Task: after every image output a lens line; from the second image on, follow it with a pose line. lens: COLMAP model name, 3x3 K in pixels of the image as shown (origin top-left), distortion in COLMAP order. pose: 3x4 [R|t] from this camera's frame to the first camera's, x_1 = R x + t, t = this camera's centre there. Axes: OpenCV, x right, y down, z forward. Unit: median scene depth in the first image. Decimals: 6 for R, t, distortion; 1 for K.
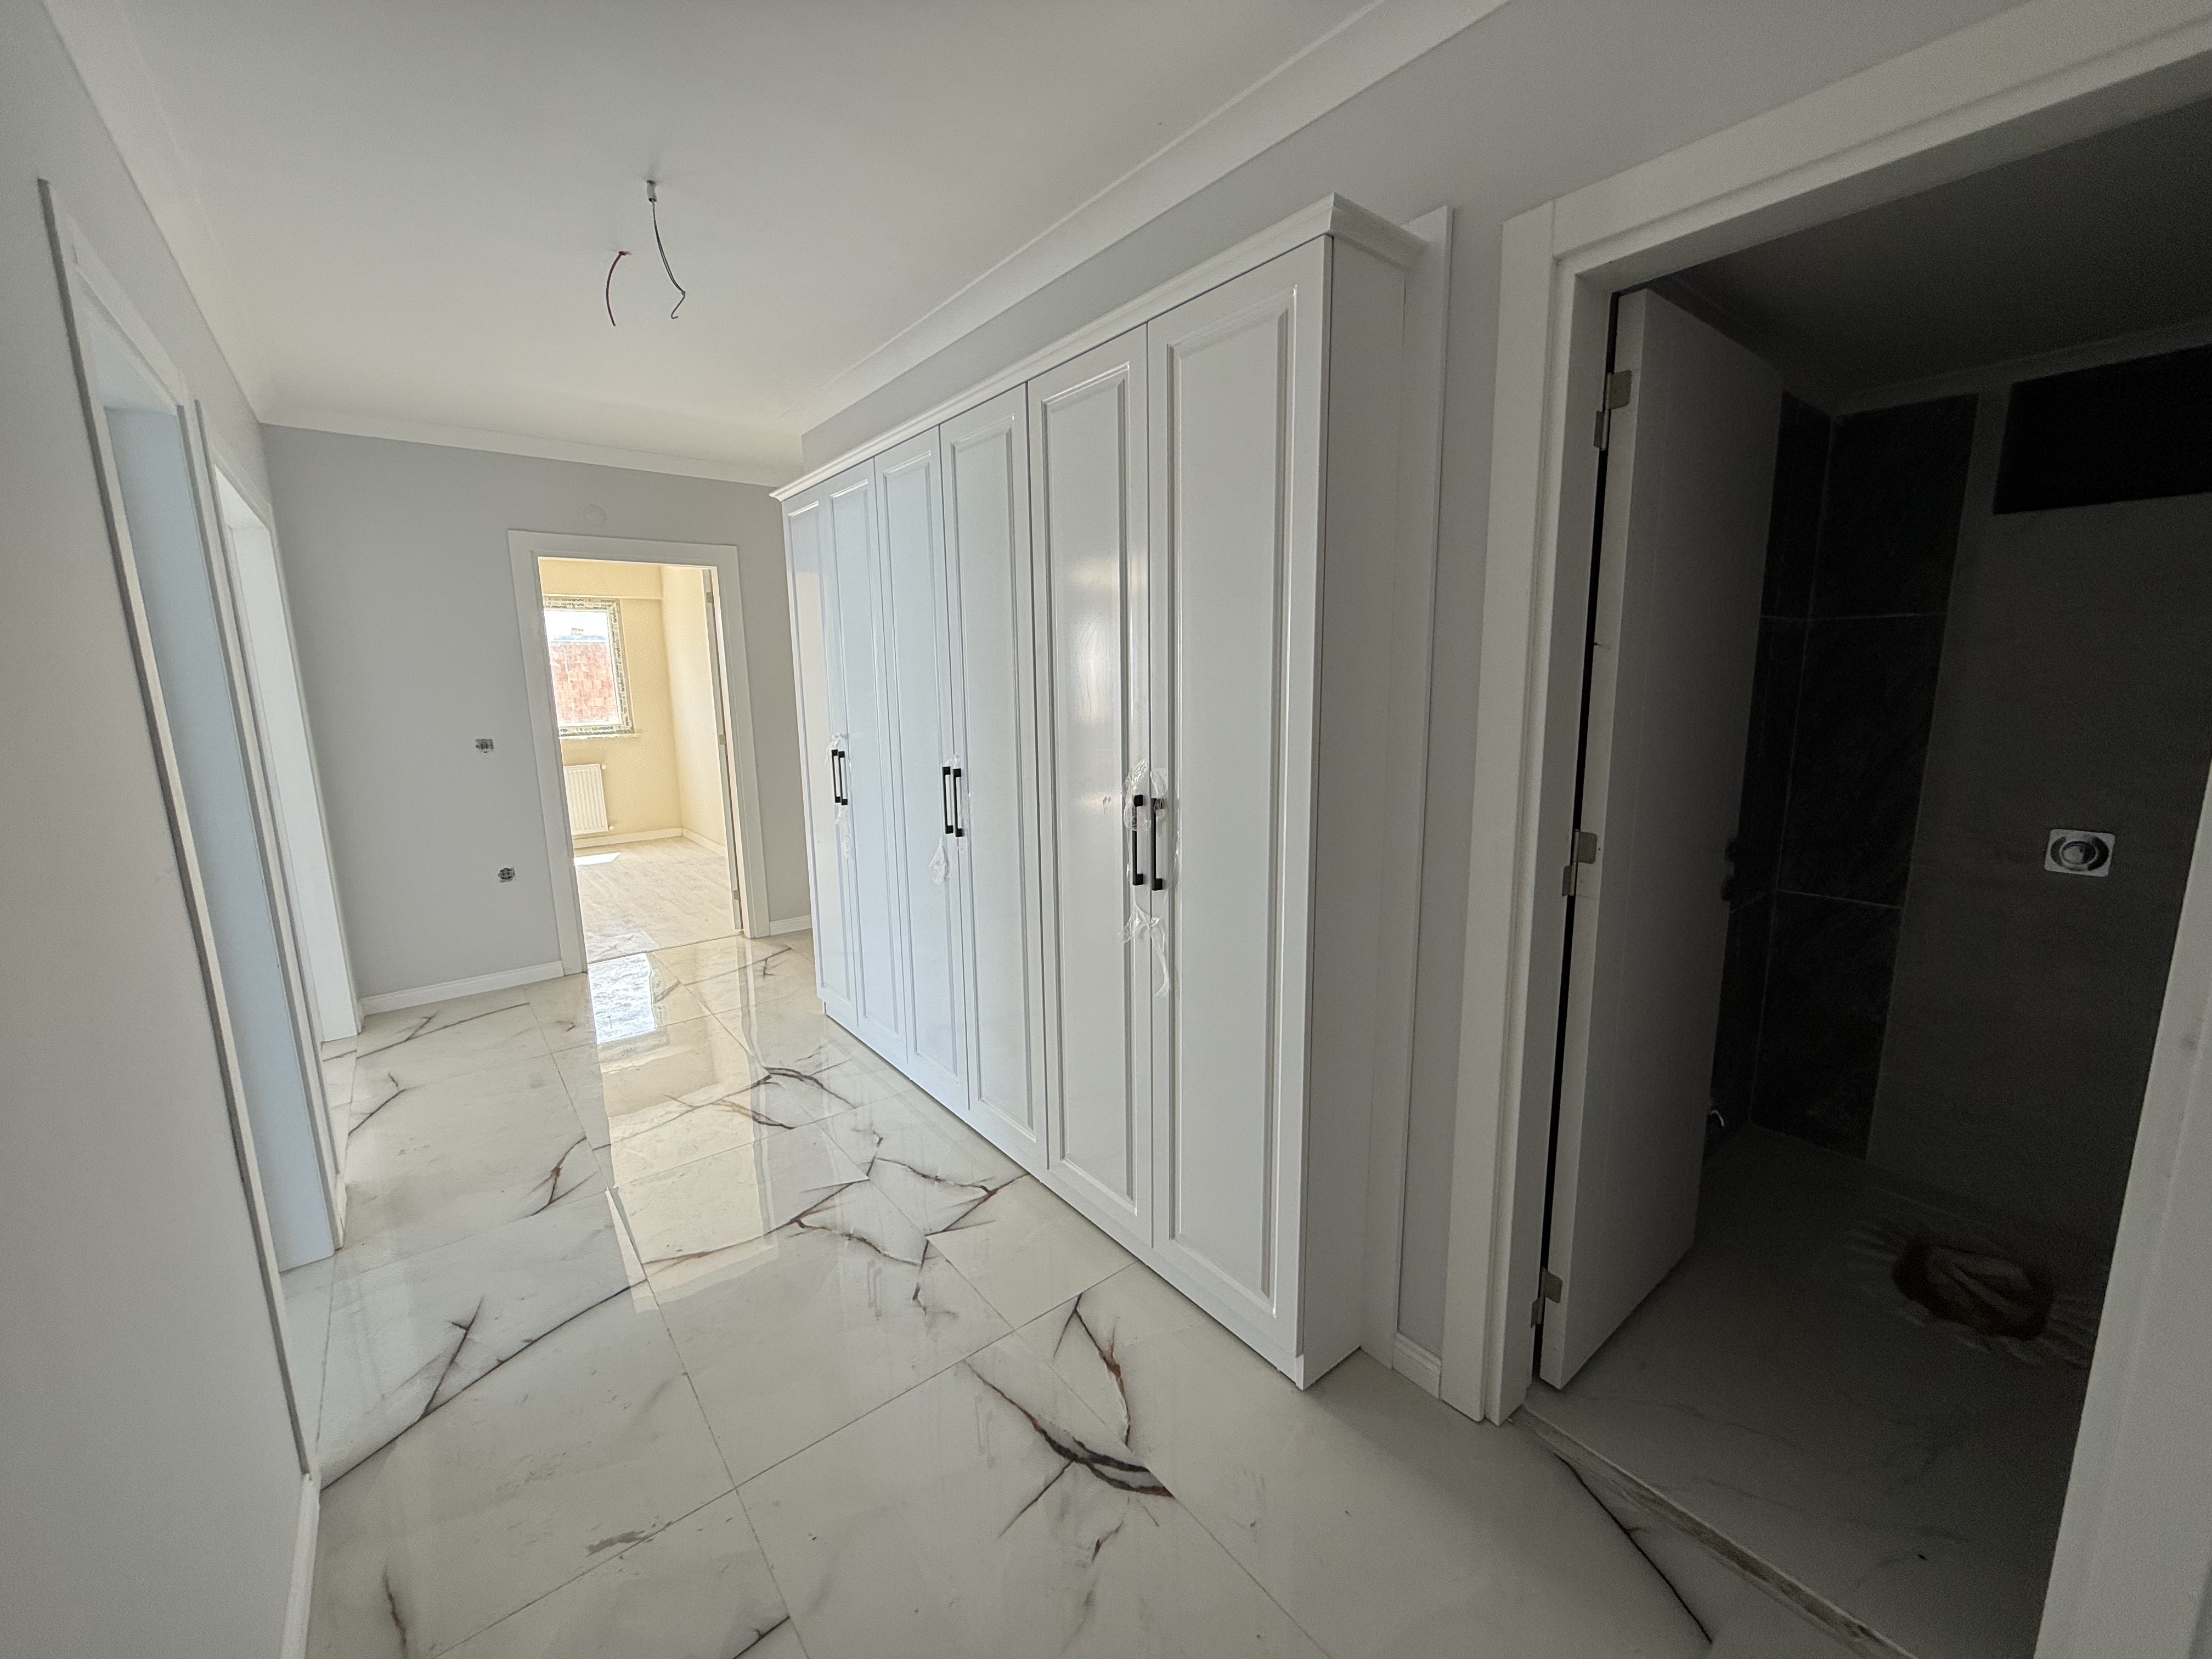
lens RADIAL K [[870.2, 0, 1098.0], [0, 870.2, 826.8], [0, 0, 1]] dist [-0.002271, 0.000881]
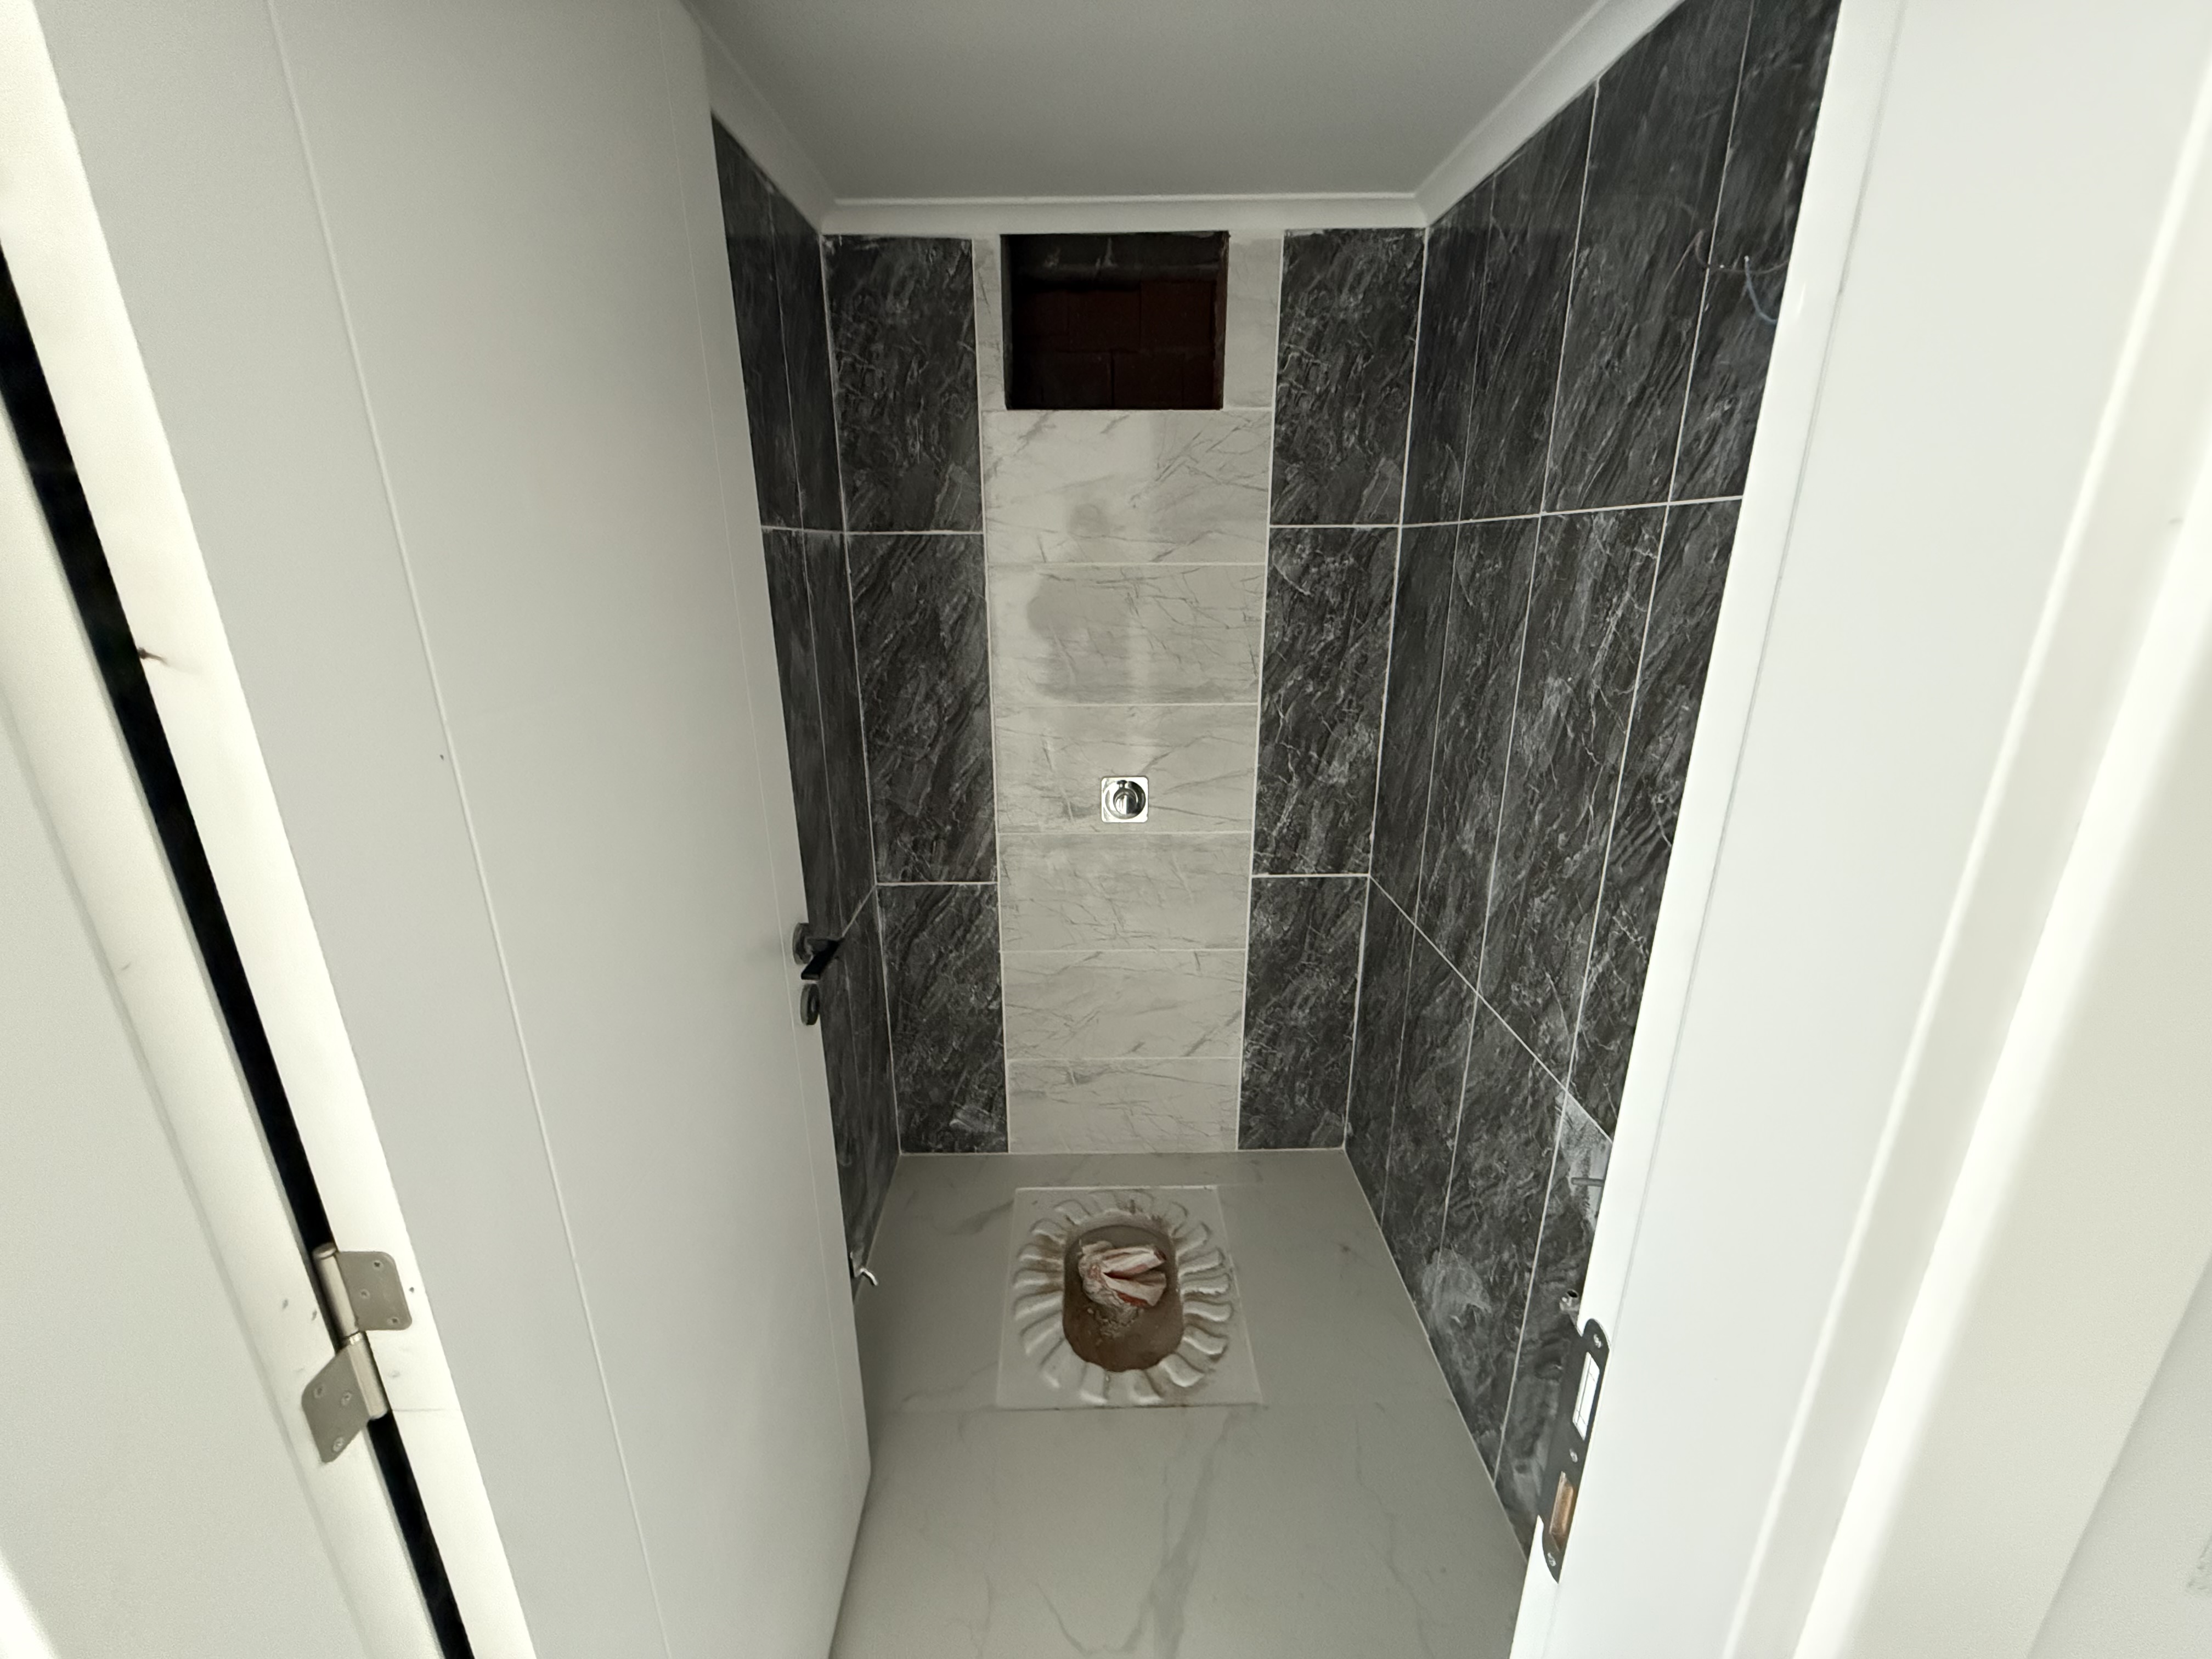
lens RADIAL K [[870.2, 0, 1106.3], [0, 870.2, 822.9], [0, 0, 1]] dist [-0.002271, 0.000881]
pose [[0.593133, -0.224829, 0.773075, 0.372592], [0.130216, 0.974364, 0.183463, -0.120010], [-0.794505, -0.008151, 0.607203, 0.432011]]
